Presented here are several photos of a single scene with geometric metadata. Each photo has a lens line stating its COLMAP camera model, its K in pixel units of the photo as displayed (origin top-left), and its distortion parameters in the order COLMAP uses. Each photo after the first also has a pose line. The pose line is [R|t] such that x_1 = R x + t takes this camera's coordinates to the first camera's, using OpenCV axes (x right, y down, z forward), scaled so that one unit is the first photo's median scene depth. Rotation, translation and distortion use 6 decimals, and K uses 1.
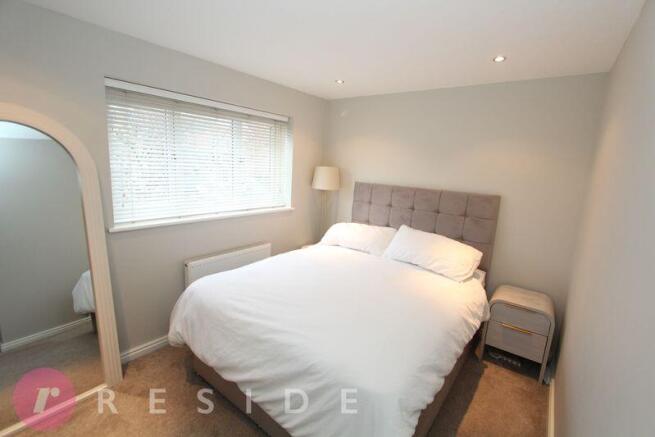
lens RADIAL K [[301.4, 0, 329.5], [0, 301.4, 215.9], [0, 0, 1]] dist [-0.003305, -0.000305]
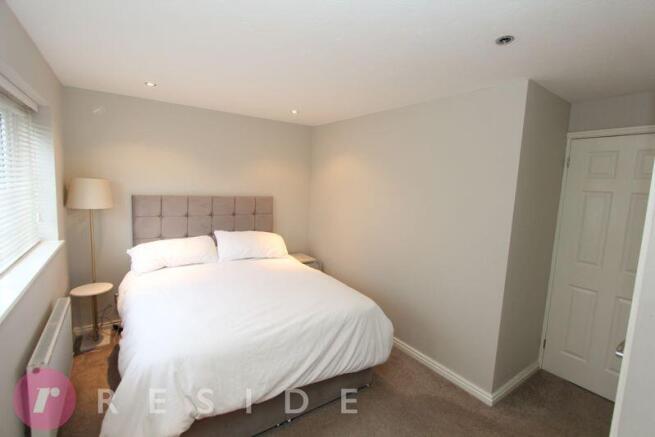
lens RADIAL K [[301.4, 0, 329.5], [0, 301.4, 215.9], [0, 0, 1]] dist [-0.003305, -0.000305]
pose [[0.315705, -0.148739, 0.937127, -0.638232], [0.131817, 0.984936, 0.111920, -0.089167], [-0.939656, 0.088196, 0.330556, 0.230315]]
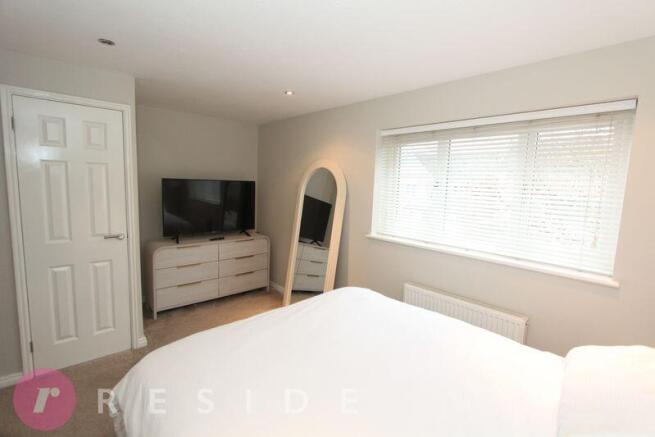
lens RADIAL K [[301.4, 0, 329.5], [0, 301.4, 215.9], [0, 0, 1]] dist [-0.003305, -0.000305]
pose [[-0.169088, 0.051519, -0.984254, 0.479810], [-0.207672, 0.974351, 0.086677, -0.087403], [0.963474, 0.219058, -0.154052, 0.693045]]
